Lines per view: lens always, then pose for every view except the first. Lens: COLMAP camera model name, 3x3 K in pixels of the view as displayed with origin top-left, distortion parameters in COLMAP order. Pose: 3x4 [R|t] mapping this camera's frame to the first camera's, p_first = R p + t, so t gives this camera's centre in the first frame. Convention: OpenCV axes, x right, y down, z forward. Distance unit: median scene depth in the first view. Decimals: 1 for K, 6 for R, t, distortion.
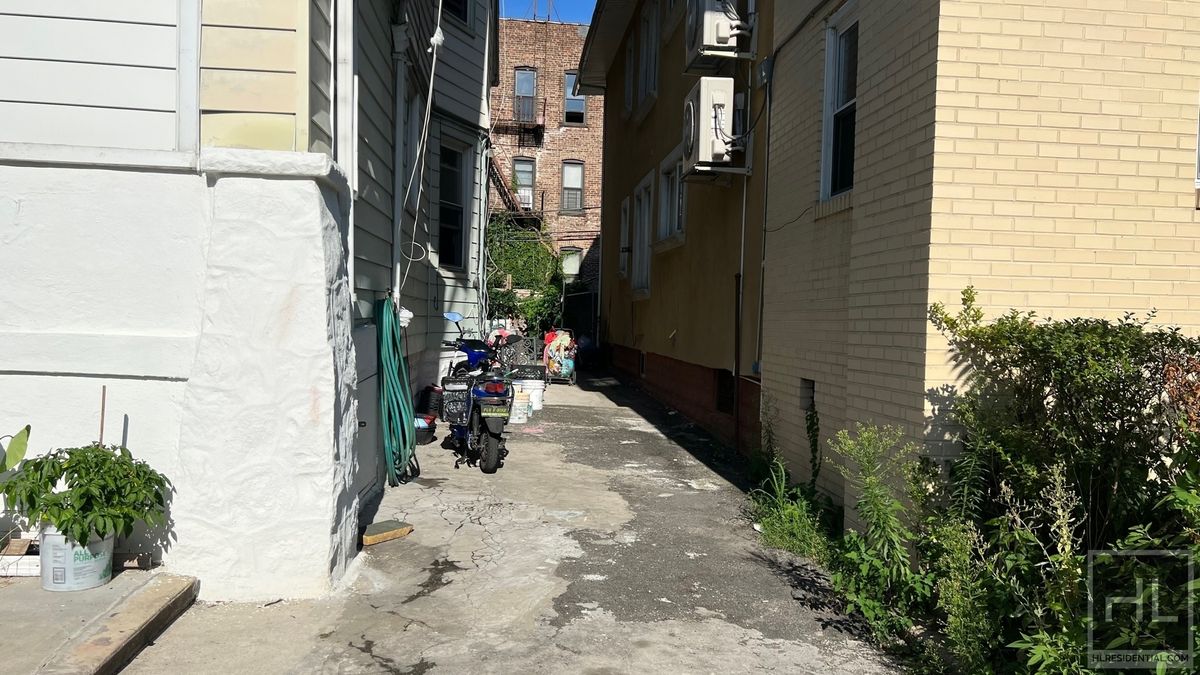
lens RADIAL K [[912.5, 0, 607.3], [0, 912.5, 340.4], [0, 0, 1]] dist [0.027607, 0.001731]
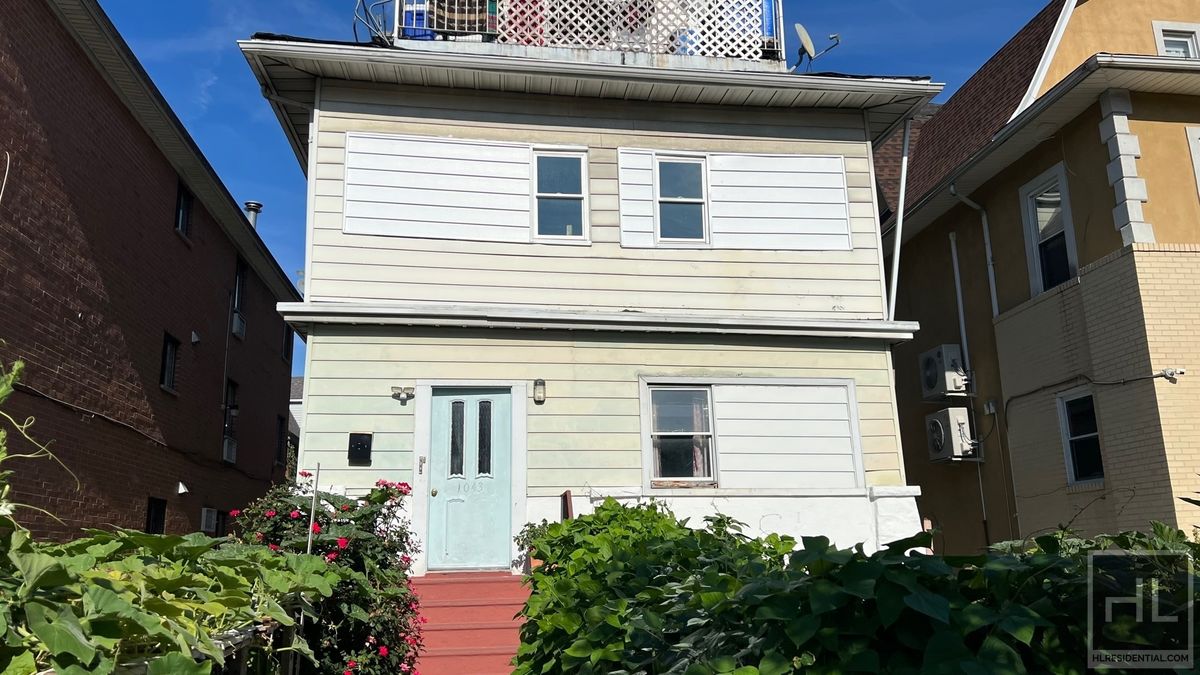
lens RADIAL K [[912.5, 0, 596.1], [0, 912.5, 340.4], [0, 0, 1]] dist [0.027607, 0.001731]
pose [[0.998412, -0.050774, 0.024413, -0.613234], [0.055307, 0.965863, -0.253079, -0.004331], [-0.010729, 0.254027, 0.967138, -0.735504]]
